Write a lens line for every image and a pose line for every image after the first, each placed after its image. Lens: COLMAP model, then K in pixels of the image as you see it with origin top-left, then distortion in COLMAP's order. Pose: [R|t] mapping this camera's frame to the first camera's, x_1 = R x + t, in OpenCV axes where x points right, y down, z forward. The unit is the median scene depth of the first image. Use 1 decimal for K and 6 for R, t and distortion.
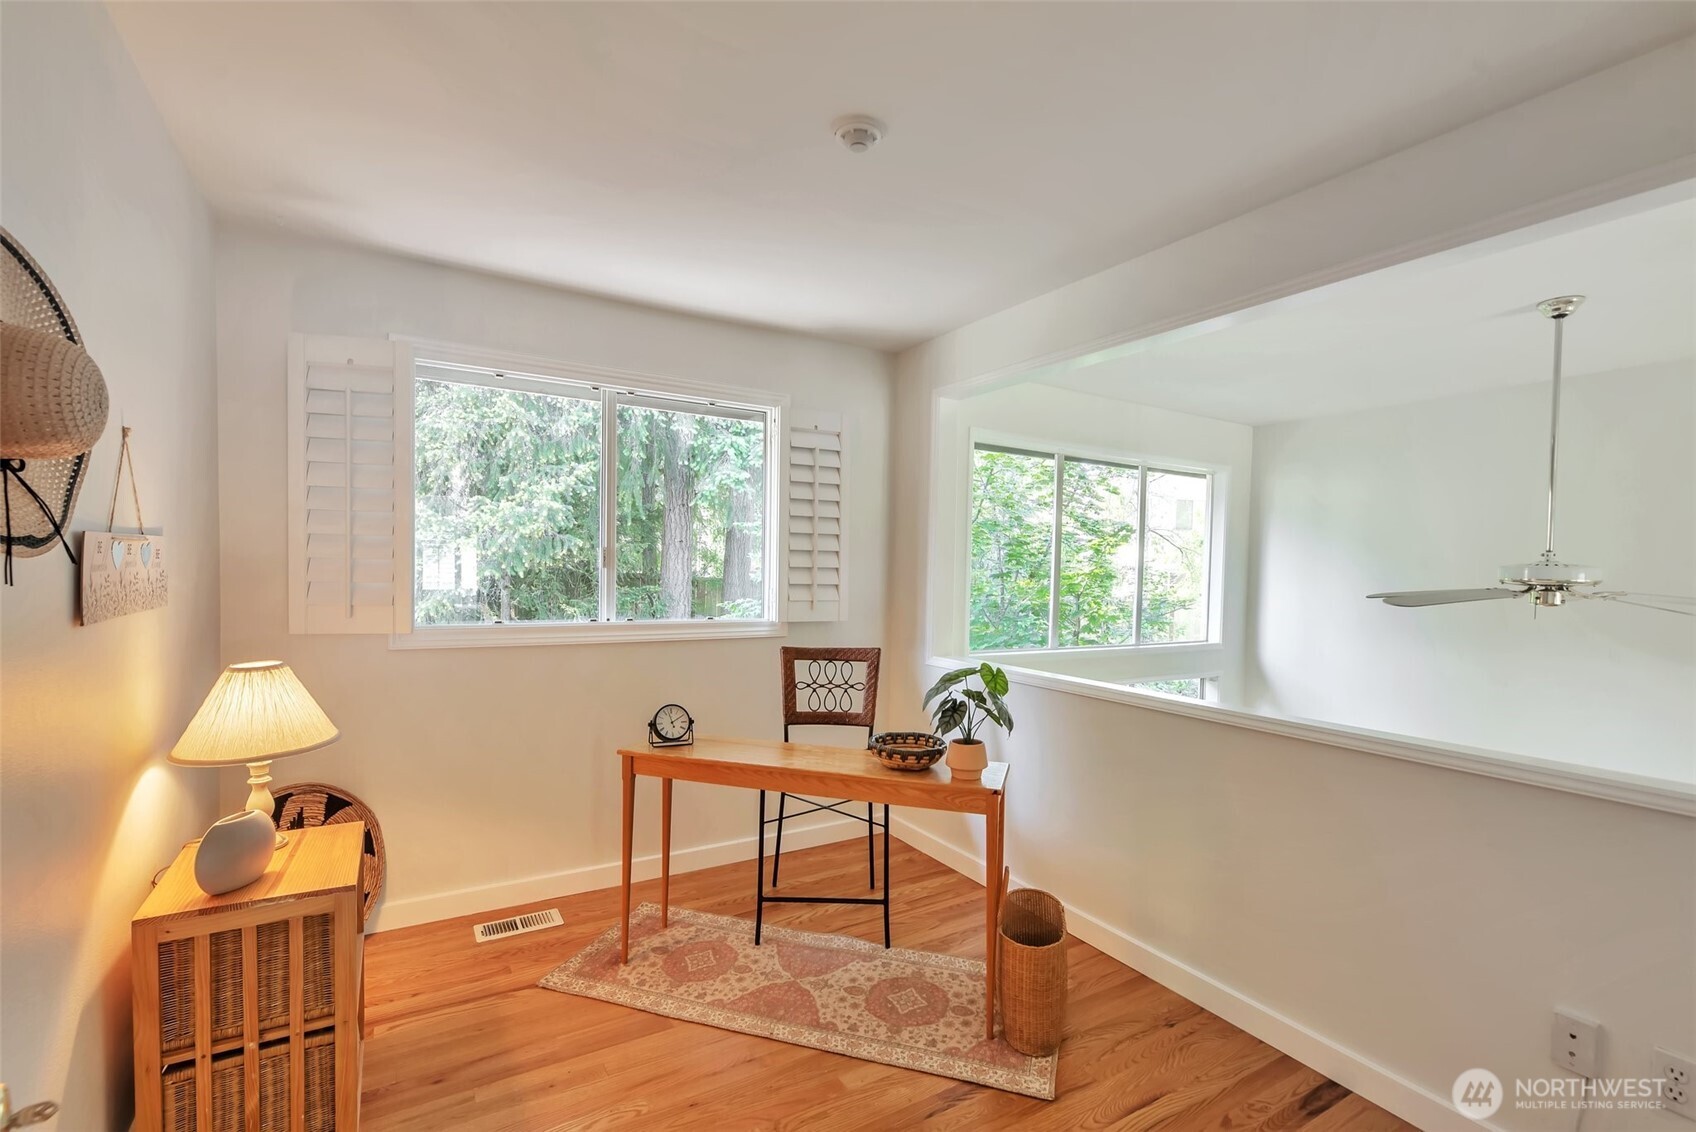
lens RADIAL K [[757.8, 0, 841.1], [0, 757.8, 573.7], [0, 0, 1]] dist [0.009716, 0.000349]
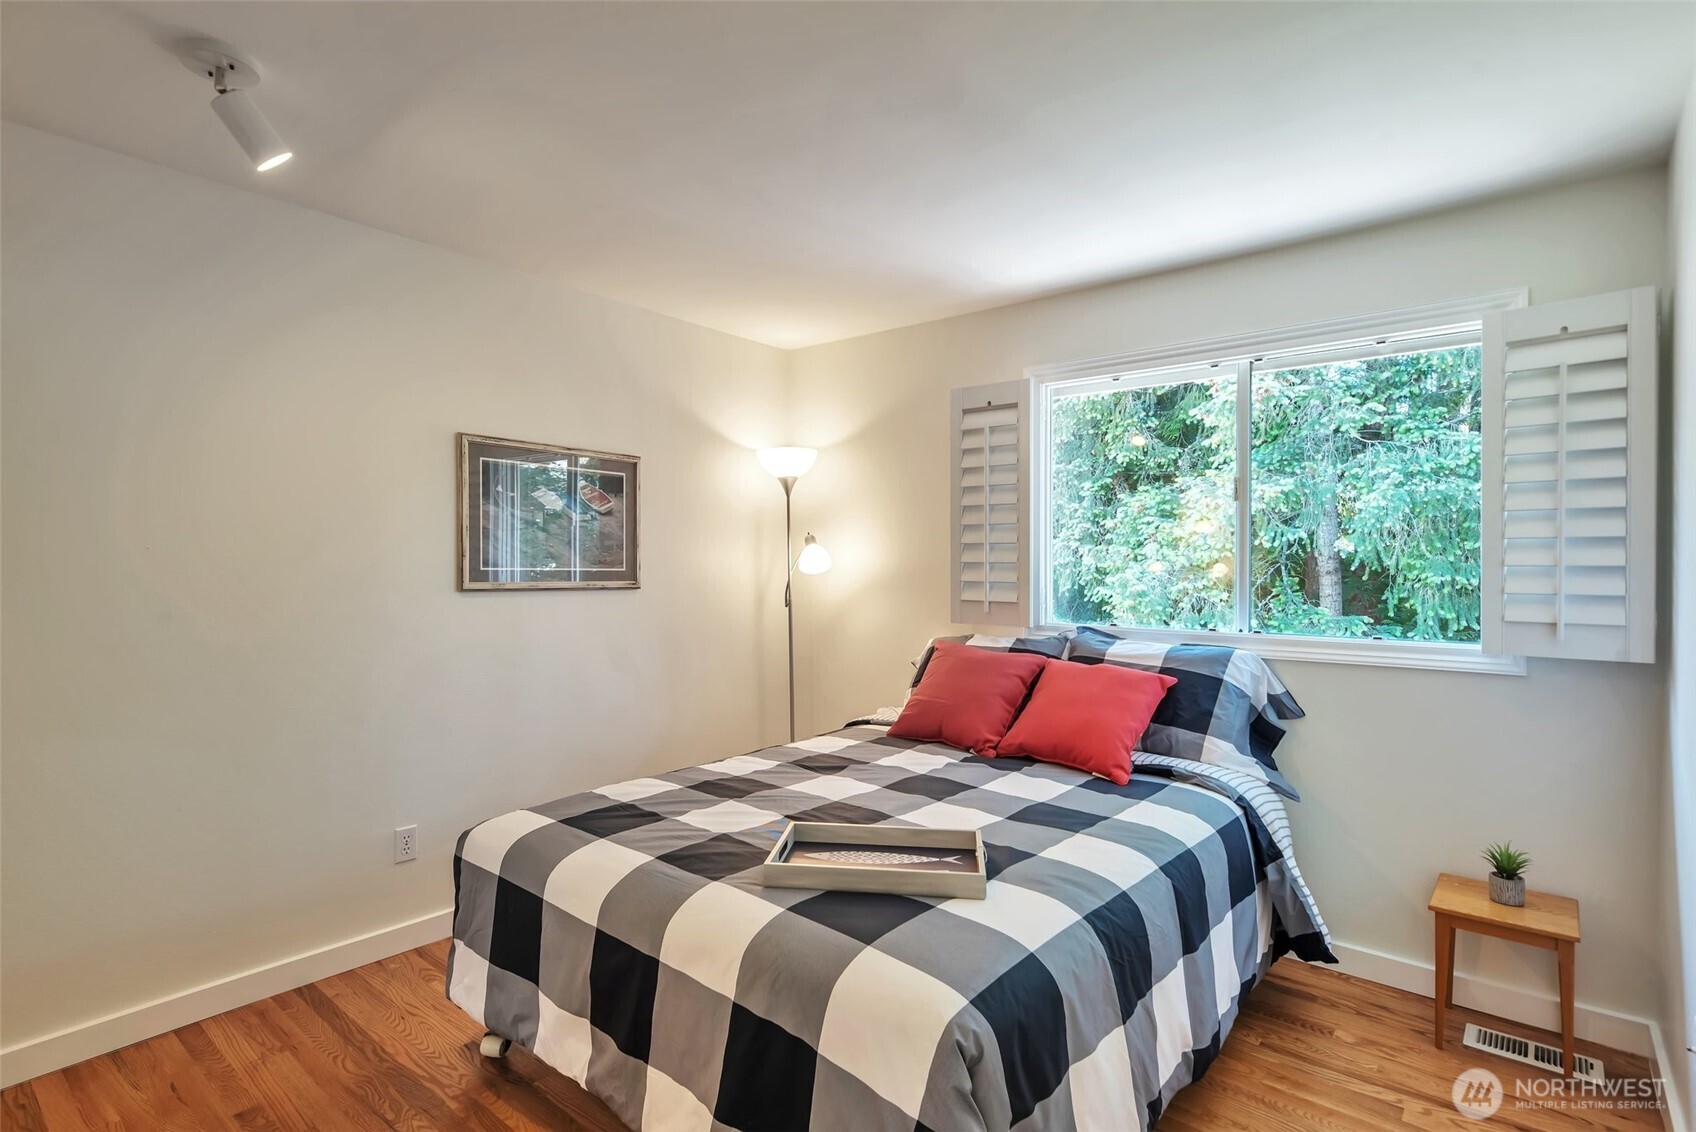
lens RADIAL K [[847.0, 0, 848.0], [0, 847.0, 566.0], [0, 0, 1]] dist [0.001151, 0.000217]
pose [[0.329011, -0.011288, -0.944259, 0.308703], [-0.009370, 0.999840, -0.015217, 0.006584], [0.944280, 0.013854, 0.328852, 0.181775]]
